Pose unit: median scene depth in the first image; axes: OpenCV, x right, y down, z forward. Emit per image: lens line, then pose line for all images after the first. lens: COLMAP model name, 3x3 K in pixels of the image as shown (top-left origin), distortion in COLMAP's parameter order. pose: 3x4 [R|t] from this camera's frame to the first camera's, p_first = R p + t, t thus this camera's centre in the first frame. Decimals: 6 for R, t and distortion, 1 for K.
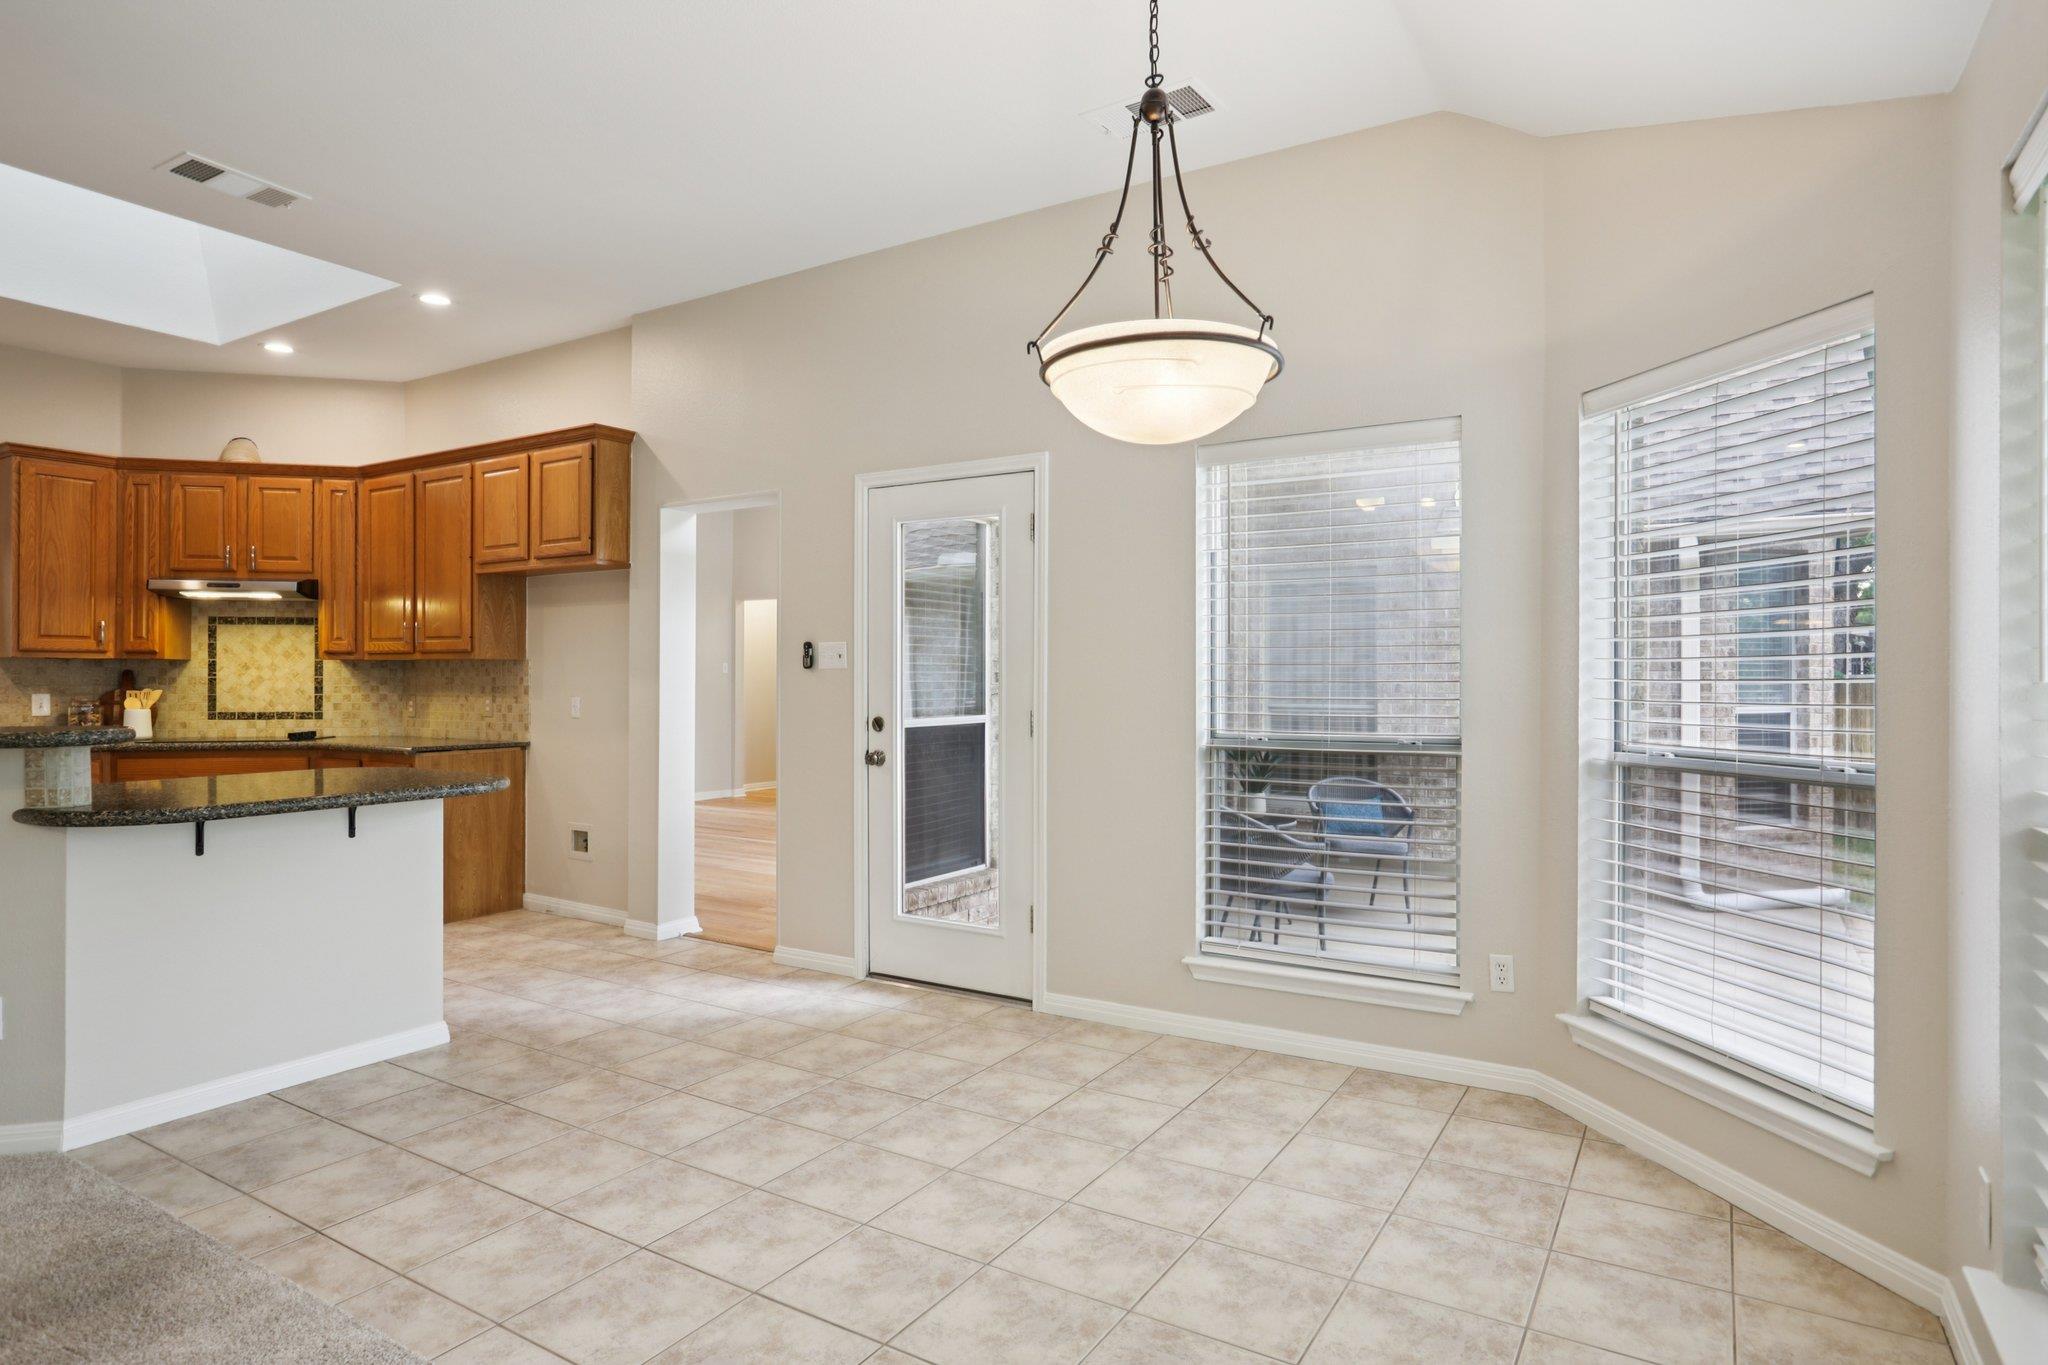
lens RADIAL K [[1101.5, 0, 1024.8], [0, 1101.5, 685.8], [0, 0, 1]] dist [0.002334, 0.000516]
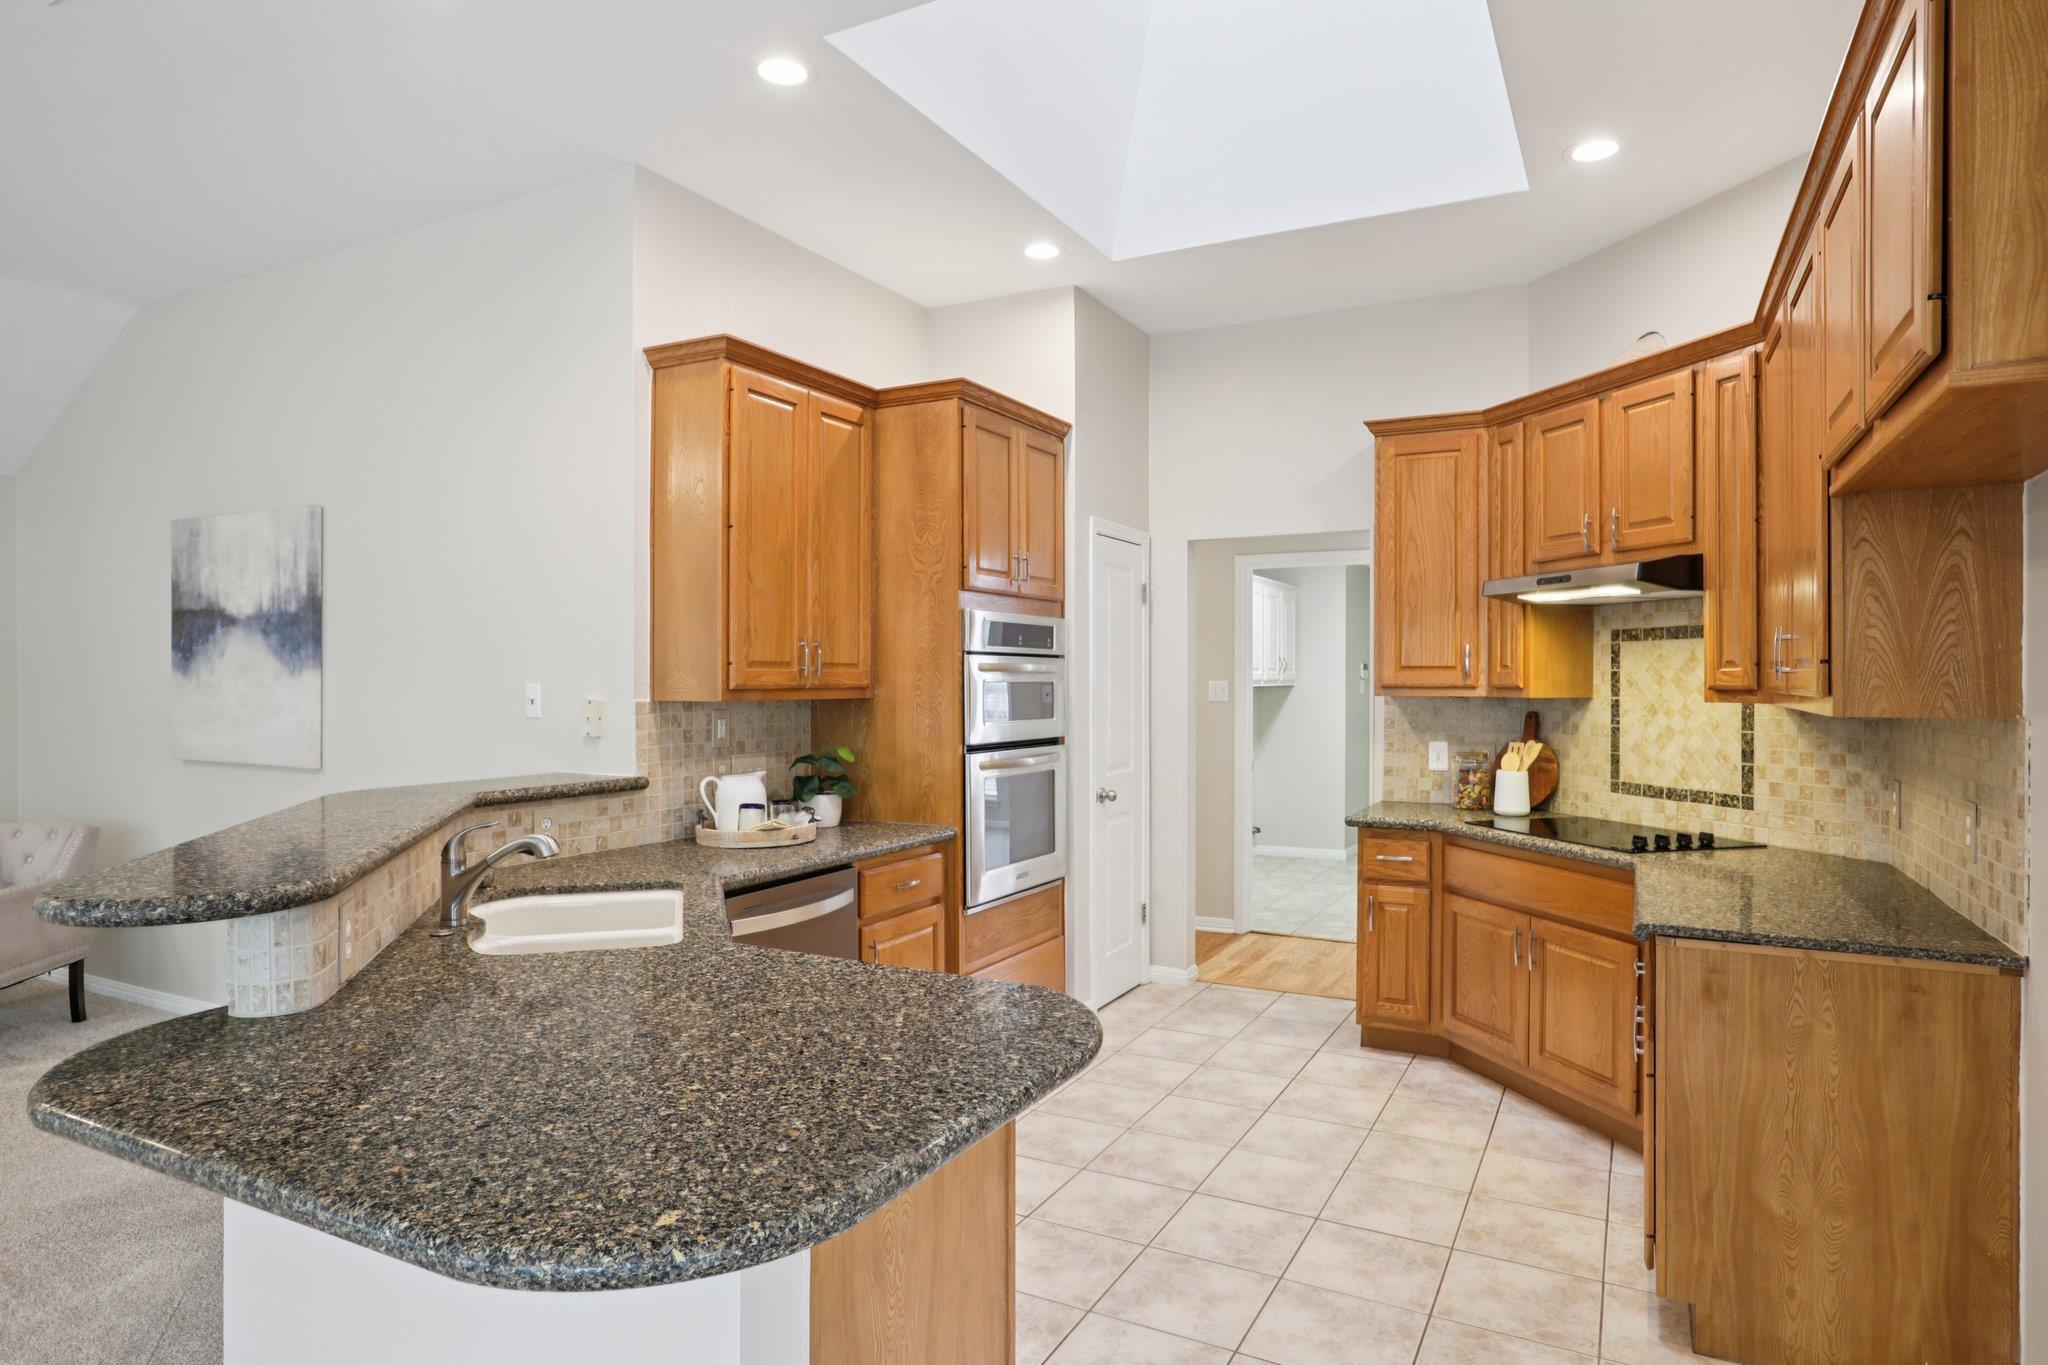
lens RADIAL K [[1167.0, 0, 1028.9], [0, 1167.0, 681.9], [0, 0, 1]] dist [0.001420, 0.002239]
pose [[0.096449, 0.002707, -0.995334, -0.104548], [-0.007840, 0.999967, 0.001960, -0.031457], [0.995307, 0.007615, 0.096467, 0.601894]]
